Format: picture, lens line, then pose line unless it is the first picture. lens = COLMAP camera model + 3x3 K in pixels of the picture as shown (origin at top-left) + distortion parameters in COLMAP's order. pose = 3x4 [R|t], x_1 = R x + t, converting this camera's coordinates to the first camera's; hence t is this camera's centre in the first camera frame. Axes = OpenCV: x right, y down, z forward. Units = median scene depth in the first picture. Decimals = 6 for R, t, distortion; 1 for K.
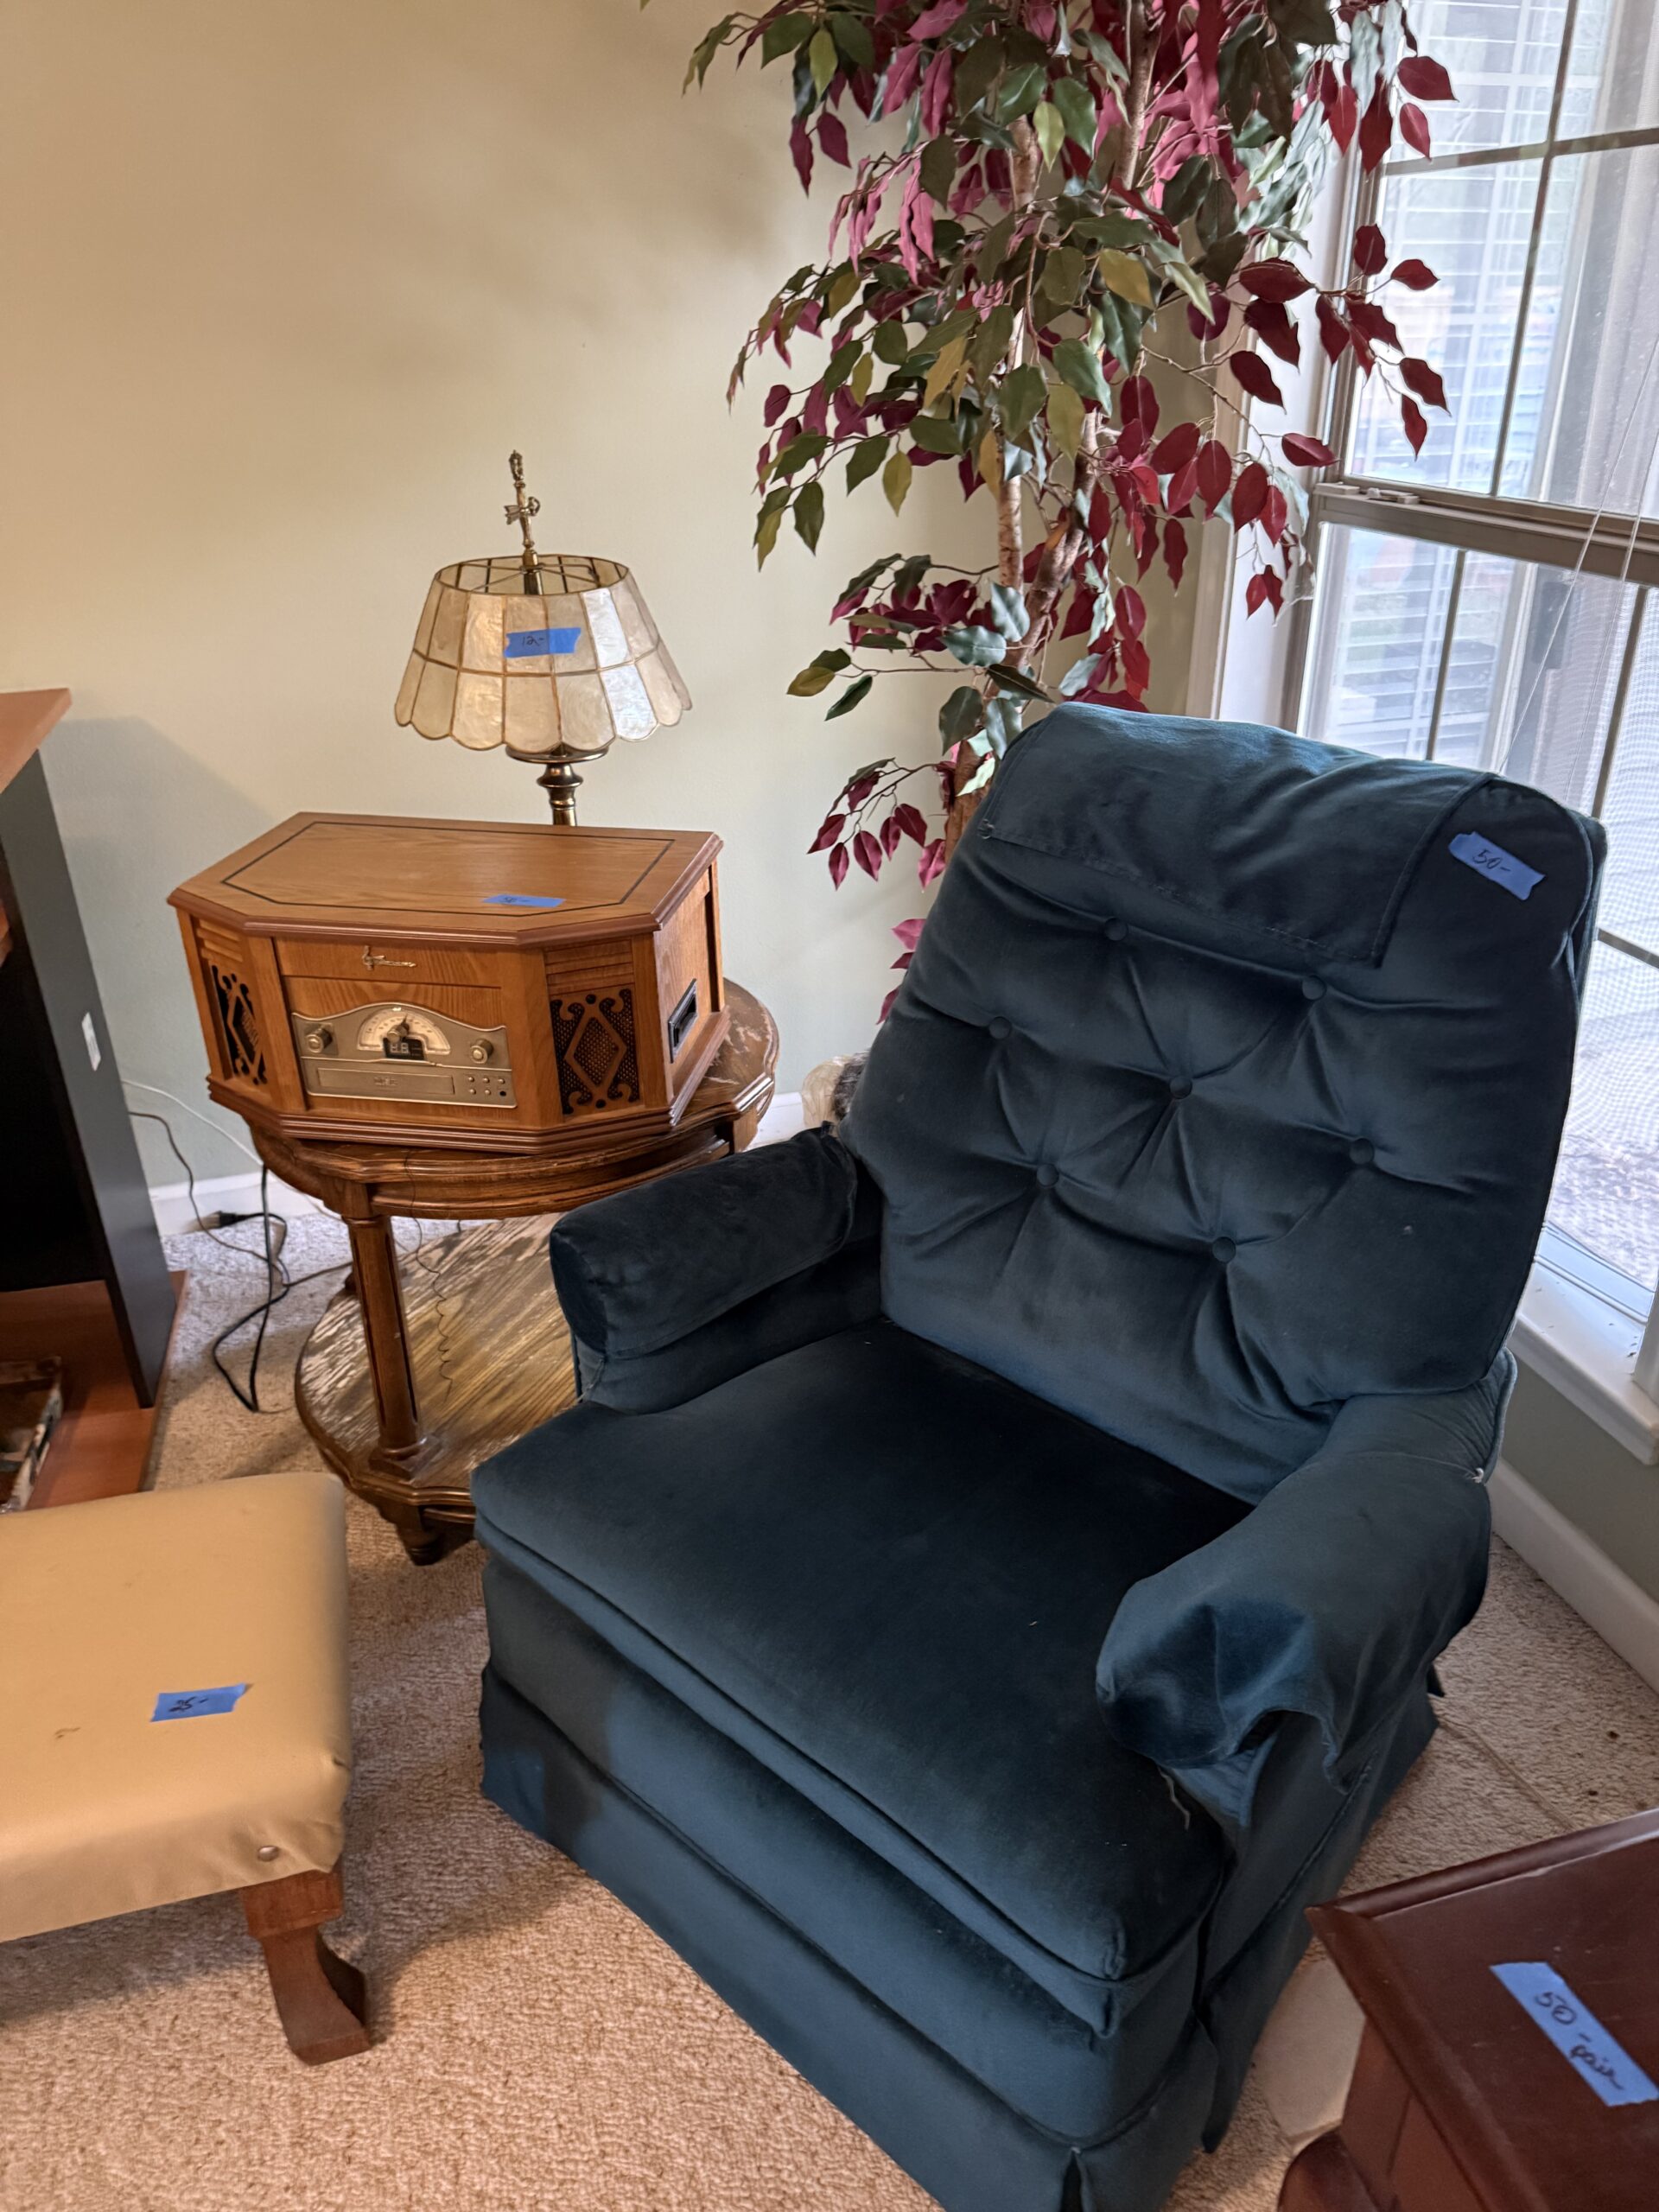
lens RADIAL K [[1563.9, 0, 848.9], [0, 1563.9, 1113.5], [0, 0, 1]] dist [0.023784, -0.032193]
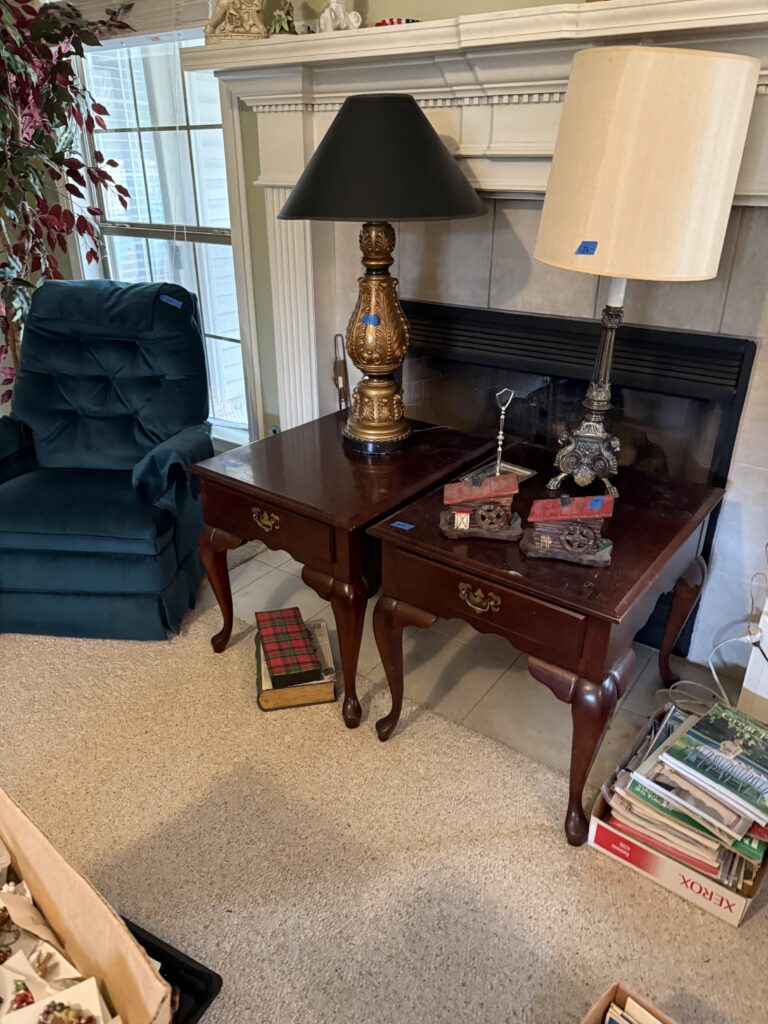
lens RADIAL K [[724.0, 0, 383.4], [0, 724.0, 505.5], [0, 0, 1]] dist [0.023784, -0.032193]
pose [[0.801997, -0.244474, 0.545007, -0.240778], [0.266116, 0.963093, 0.040416, 0.321399], [-0.534773, 0.112622, 0.837457, -0.639744]]
